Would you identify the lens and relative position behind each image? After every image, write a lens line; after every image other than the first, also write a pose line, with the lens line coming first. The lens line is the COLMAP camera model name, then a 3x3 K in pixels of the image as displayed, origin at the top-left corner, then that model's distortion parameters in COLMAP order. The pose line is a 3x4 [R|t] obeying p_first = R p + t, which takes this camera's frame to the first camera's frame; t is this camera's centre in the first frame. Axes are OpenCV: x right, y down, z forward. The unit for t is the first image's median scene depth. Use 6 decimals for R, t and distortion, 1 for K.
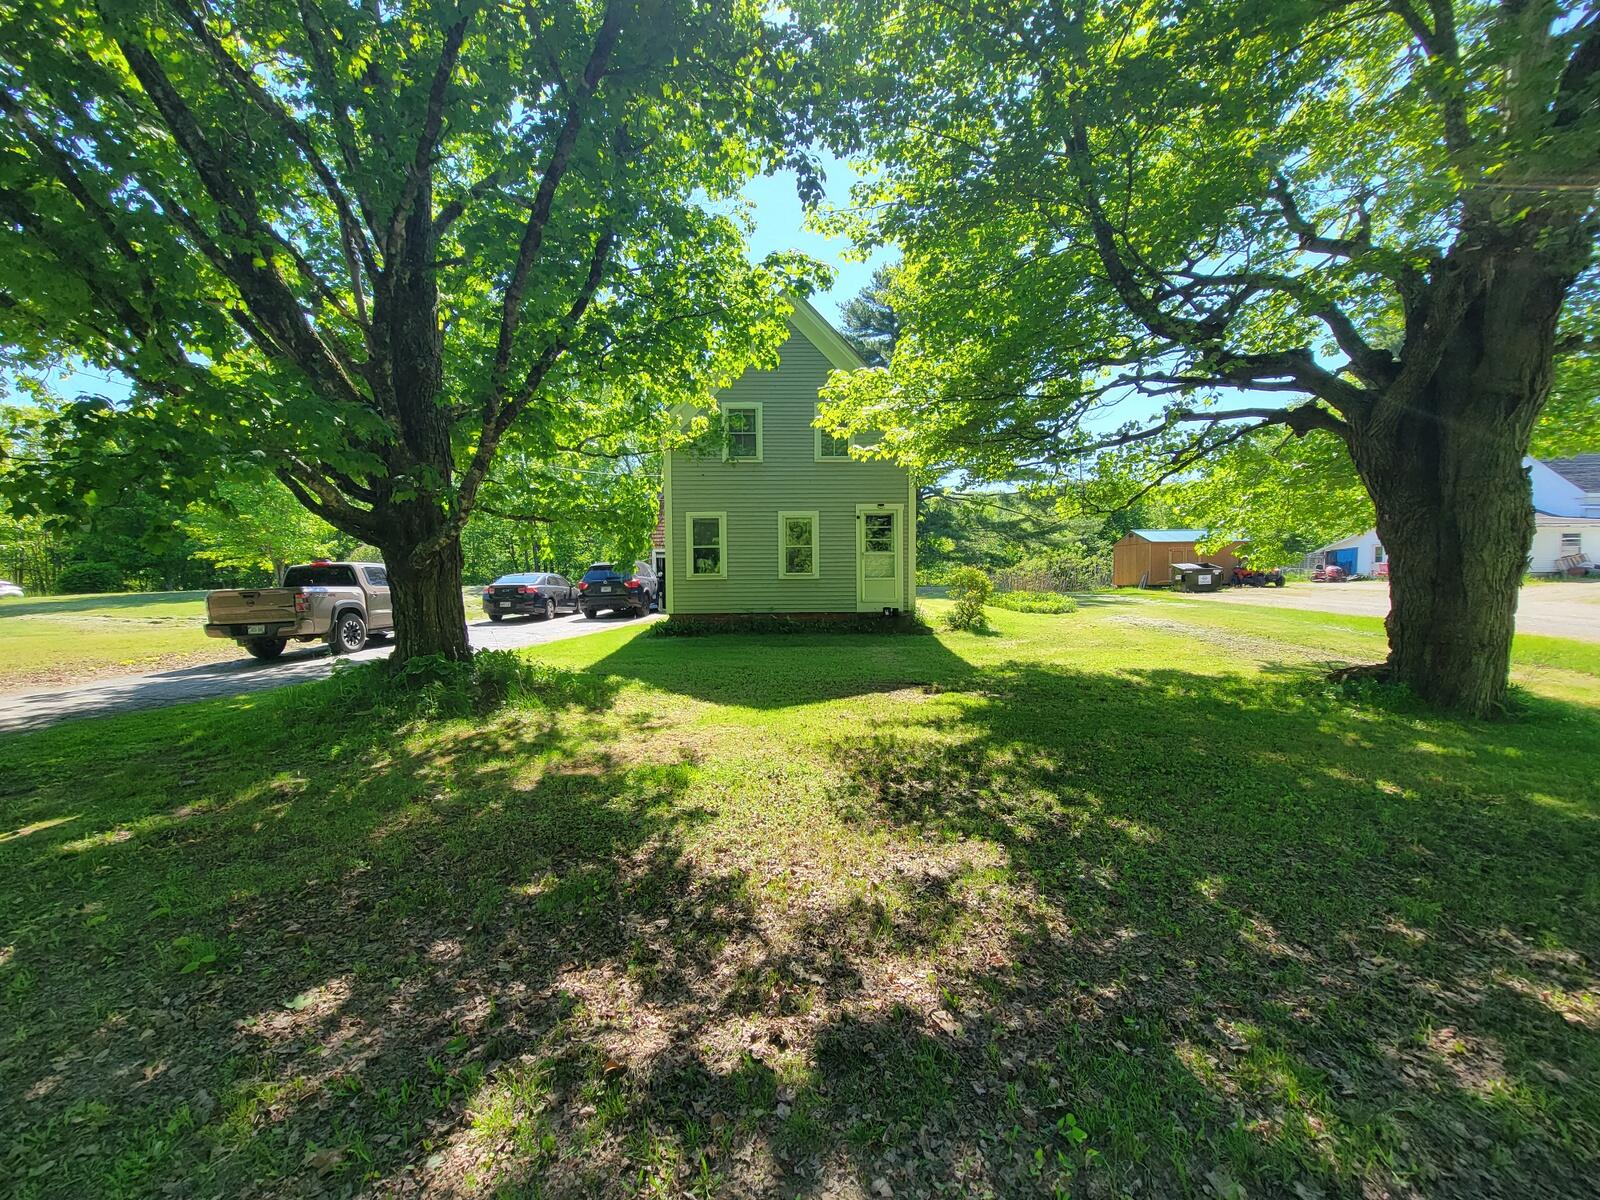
lens RADIAL K [[644.5, 0, 800.0], [0, 644.5, 600.0], [0, 0, 1]] dist [-0.000058, -0.000006]
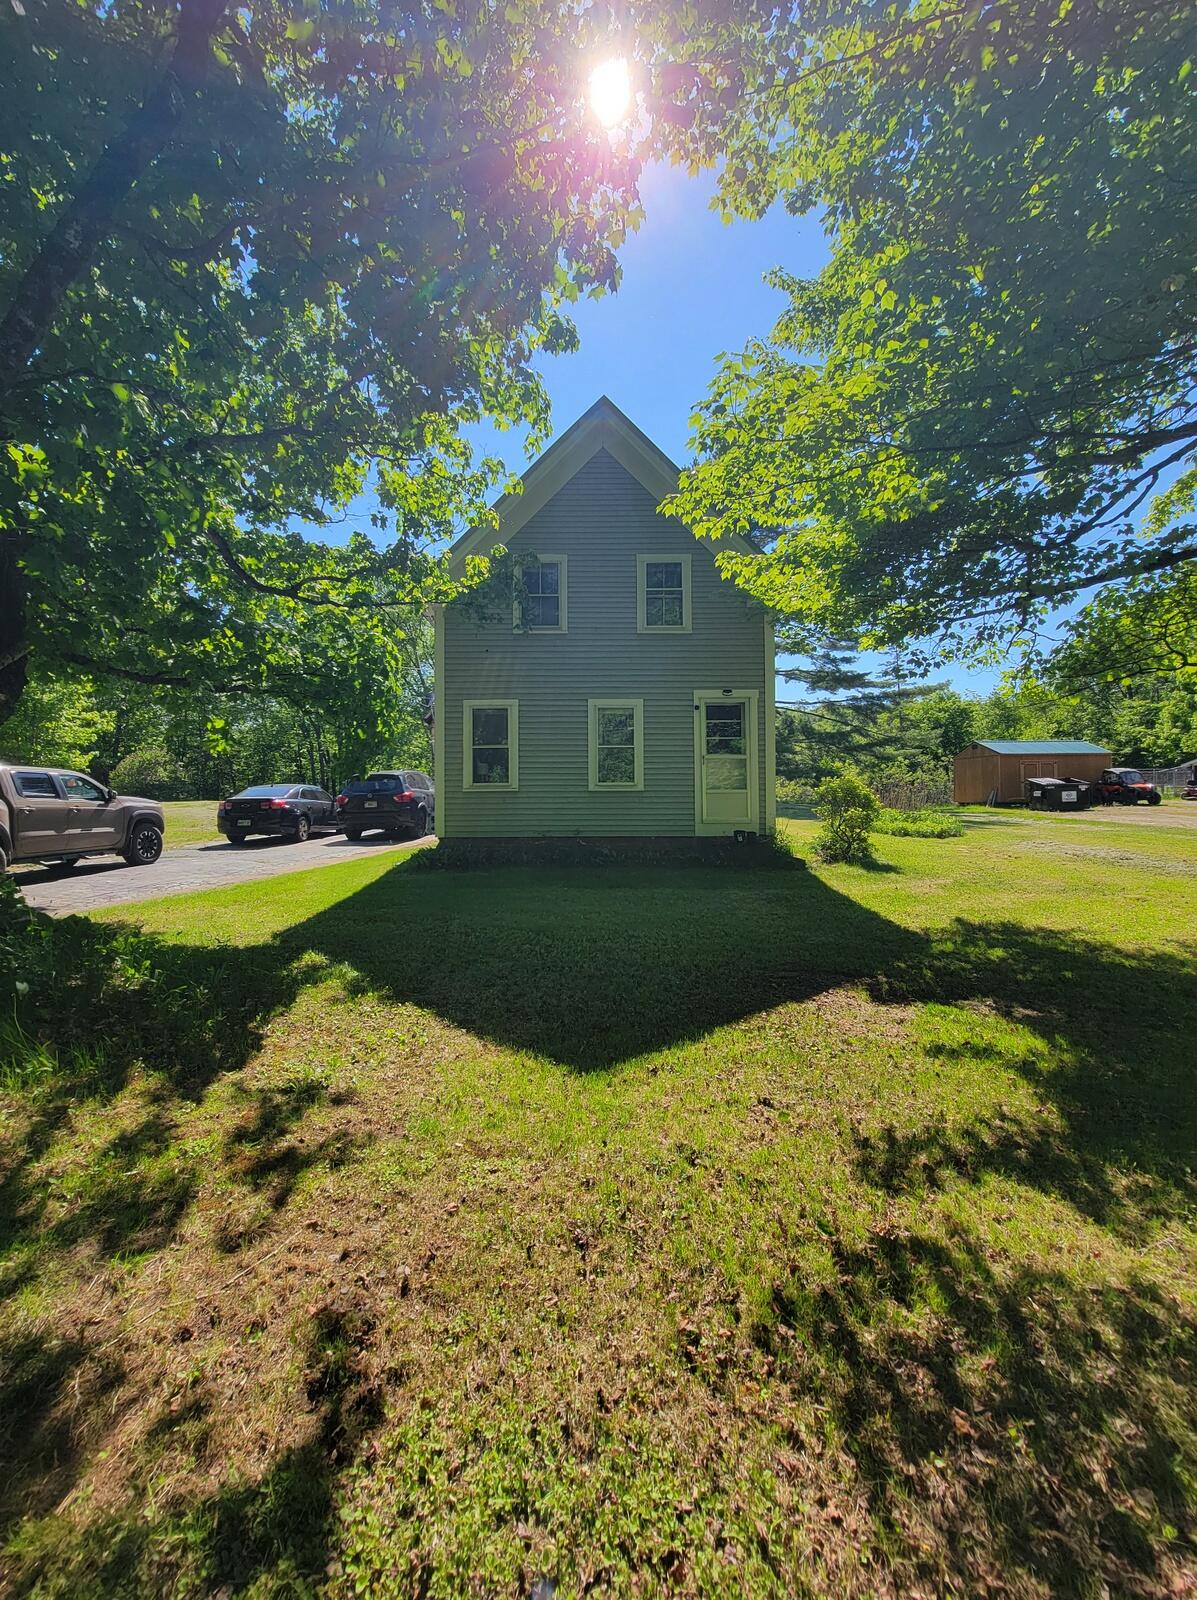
lens RADIAL K [[644.5, 0, 598.5], [0, 644.5, 800.0], [0, 0, 1]] dist [-0.000058, -0.000006]
pose [[0.999992, 0.003902, -0.000459, -0.020673], [-0.003913, 0.999651, -0.026119, -0.003199], [0.000357, 0.026121, 0.999659, 0.265037]]
